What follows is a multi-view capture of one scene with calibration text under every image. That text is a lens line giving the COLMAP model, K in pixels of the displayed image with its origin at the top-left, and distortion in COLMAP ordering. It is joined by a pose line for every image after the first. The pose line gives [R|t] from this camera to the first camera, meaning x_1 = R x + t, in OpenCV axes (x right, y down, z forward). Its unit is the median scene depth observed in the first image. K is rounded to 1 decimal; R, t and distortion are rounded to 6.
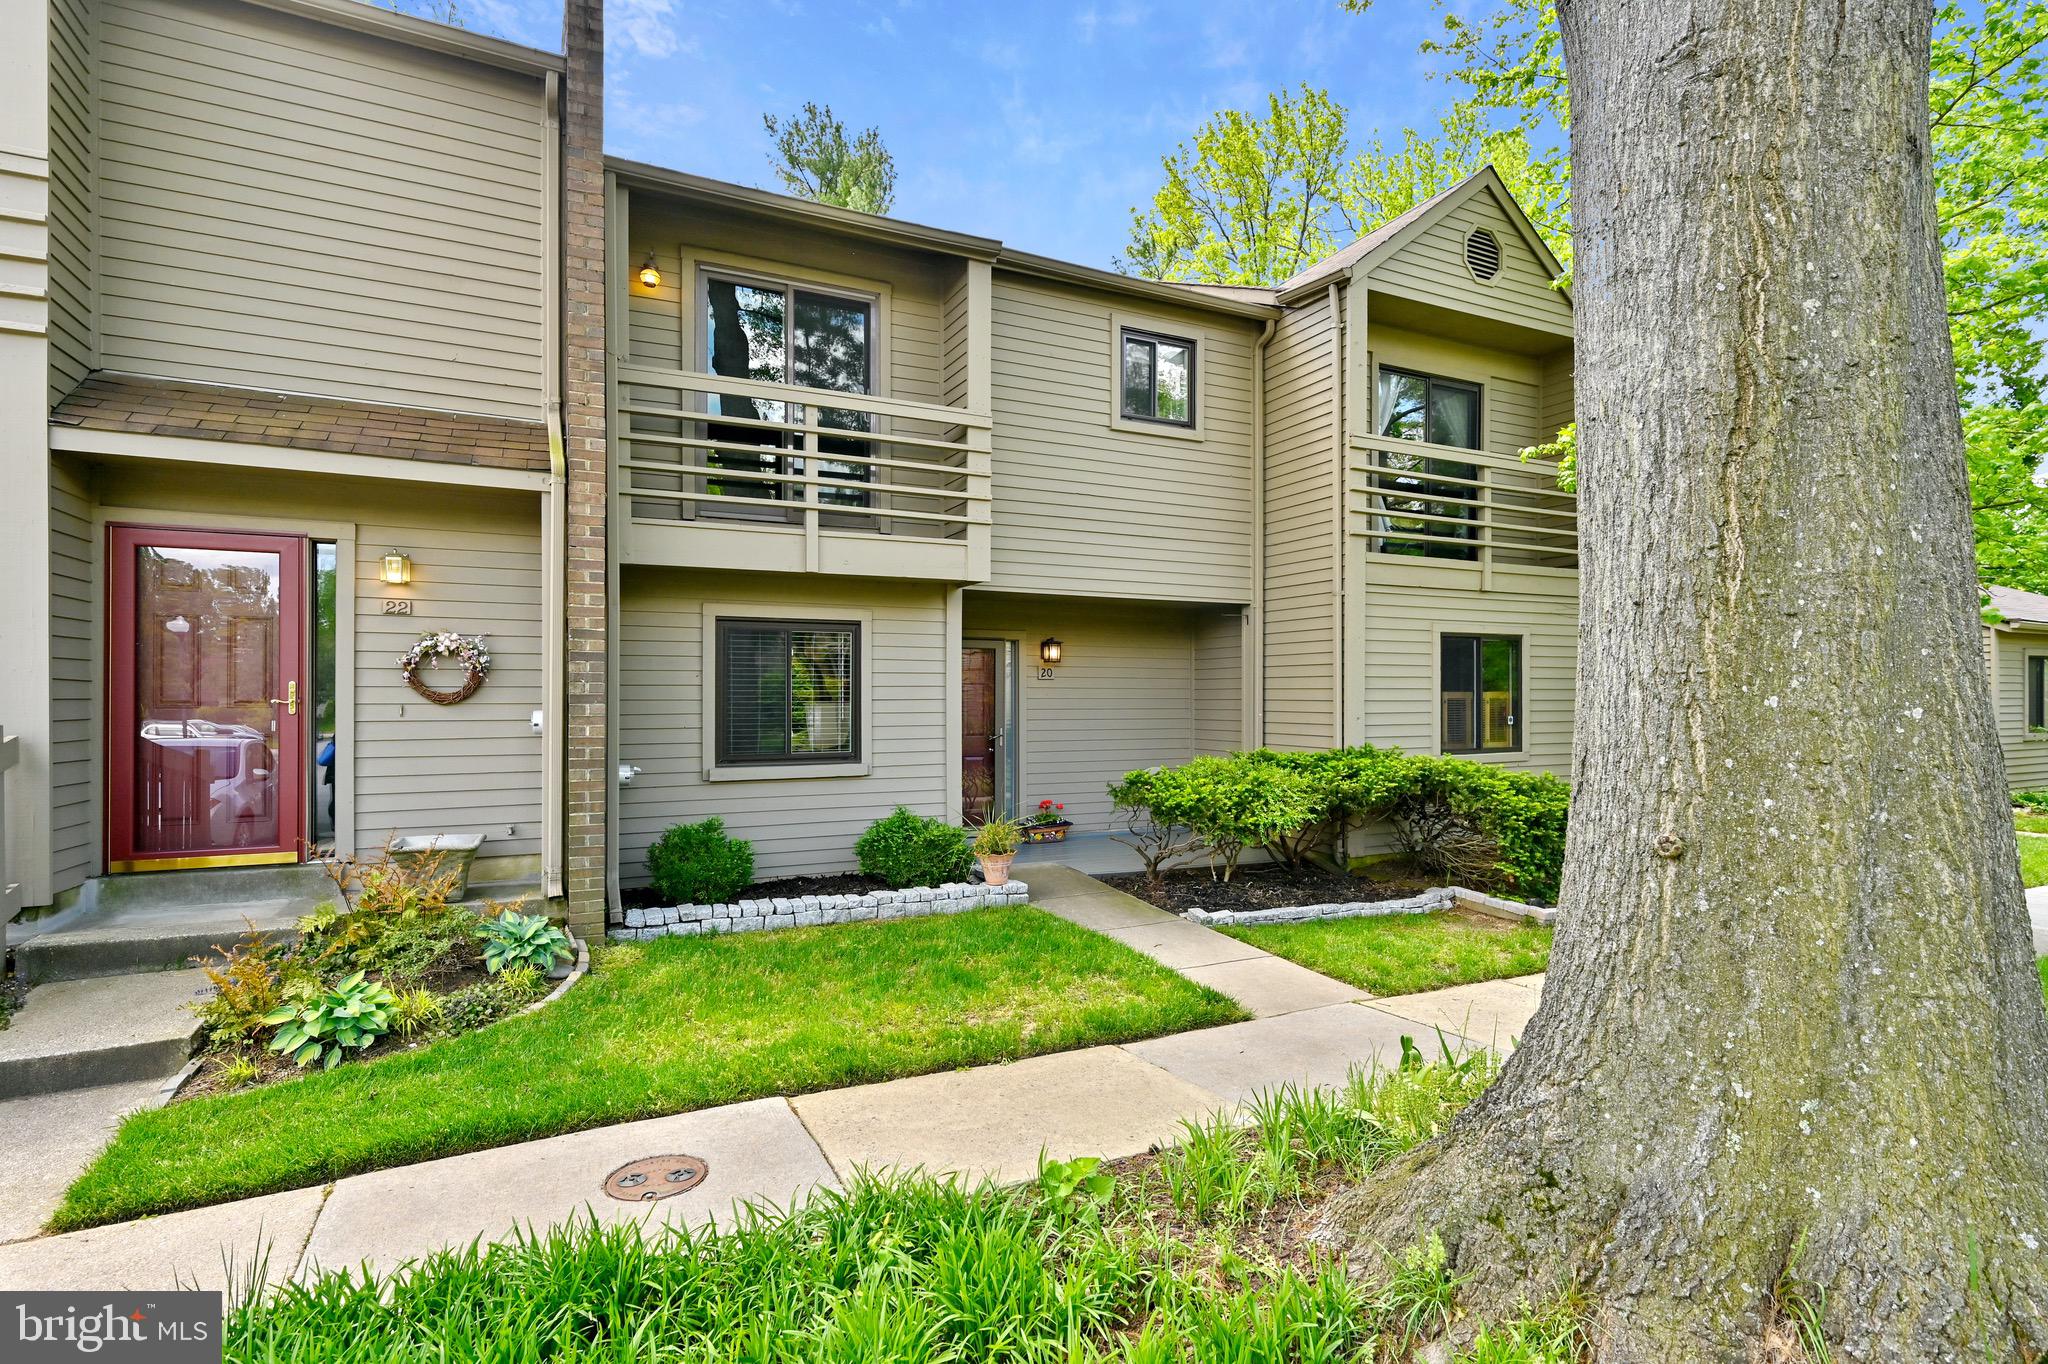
lens RADIAL K [[983.9, 0, 1024.0], [0, 983.9, 682.0], [0, 0, 1]] dist [0.001750, 0.000753]
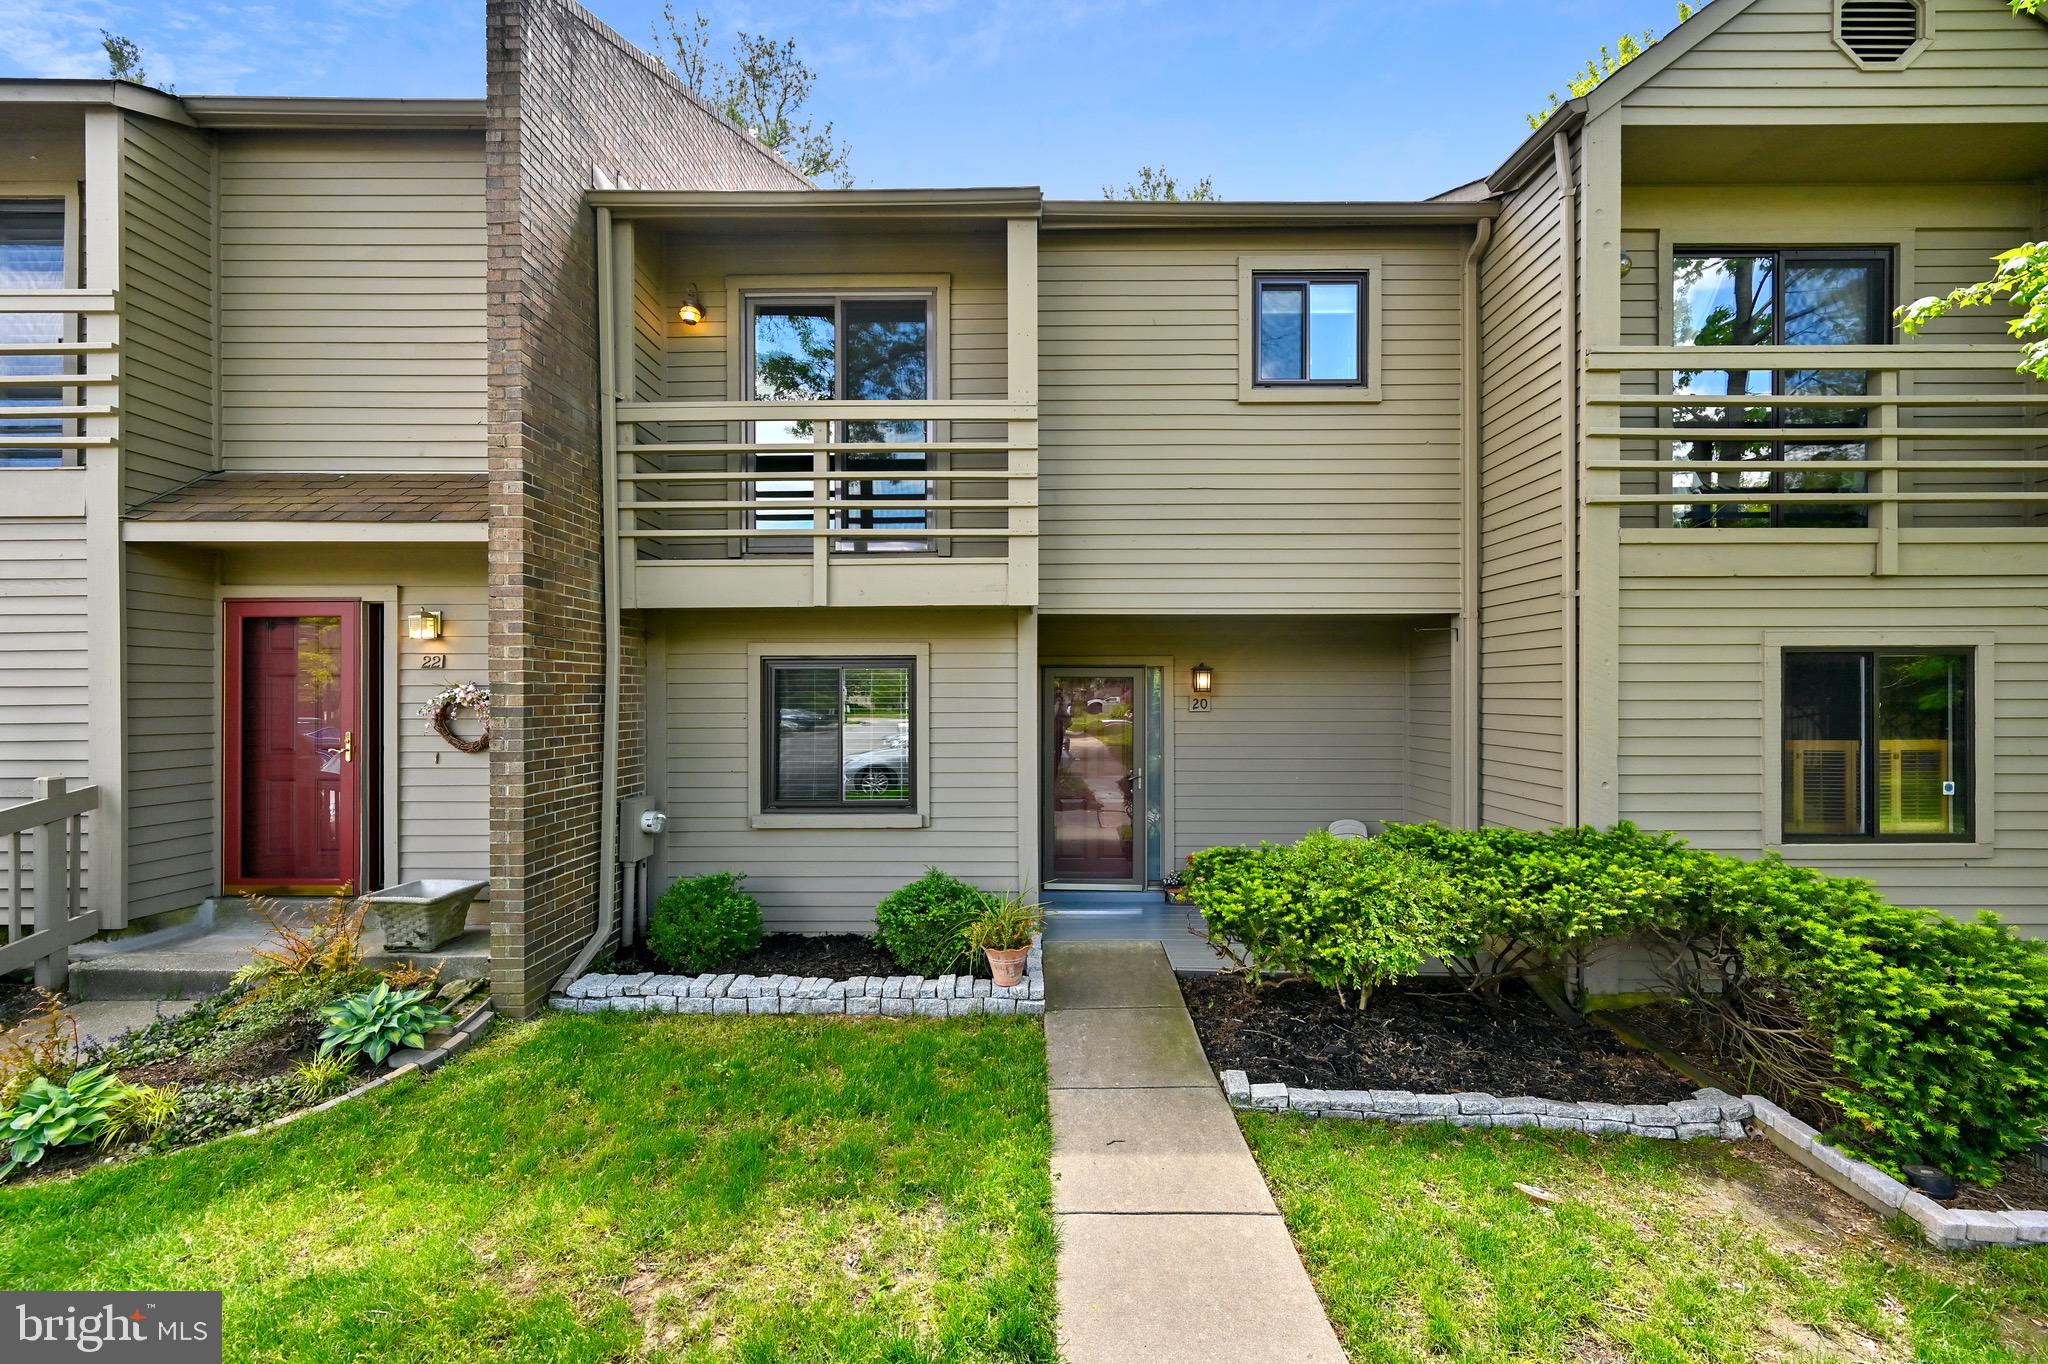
lens RADIAL K [[834.0, 0, 1020.3], [0, 834.0, 685.0], [0, 0, 1]] dist [0.000952, 0.000294]
pose [[0.897588, -0.006337, -0.440790, 0.252286], [0.008120, 0.999965, 0.002157, -0.035379], [0.440761, -0.005515, 0.897608, 0.352133]]
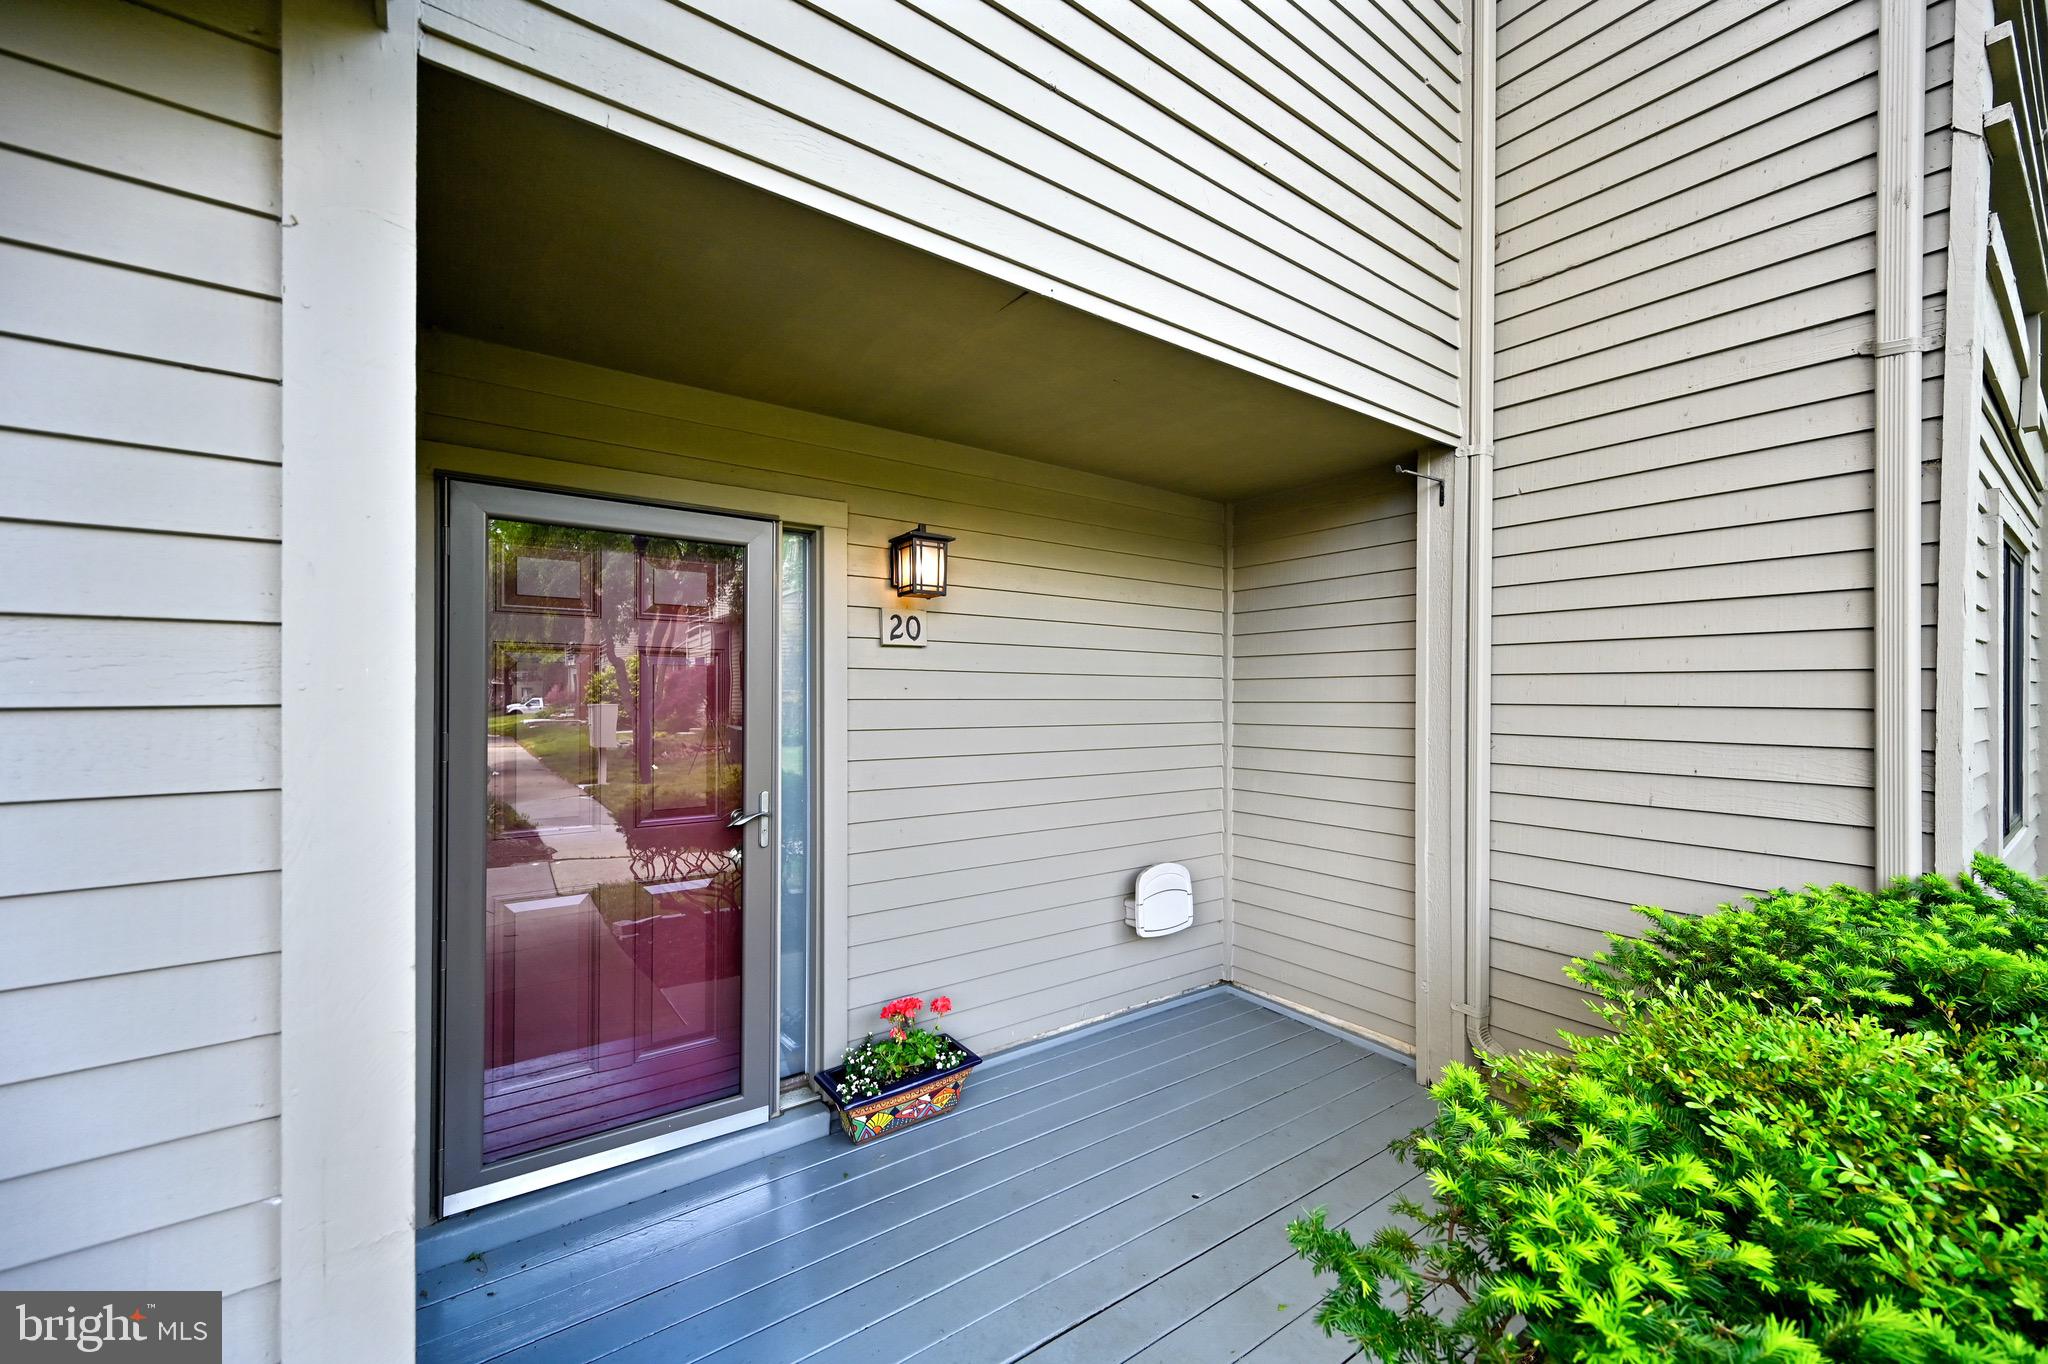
lens RADIAL K [[826.6, 0, 1022.8], [0, 826.6, 685.6], [0, 0, 1]] dist [0.009228, 0.003211]
pose [[0.981780, 0.004306, 0.189974, 0.009833], [-0.004748, 0.999987, 0.001873, 0.013986], [-0.189964, -0.002741, 0.981787, 0.869942]]
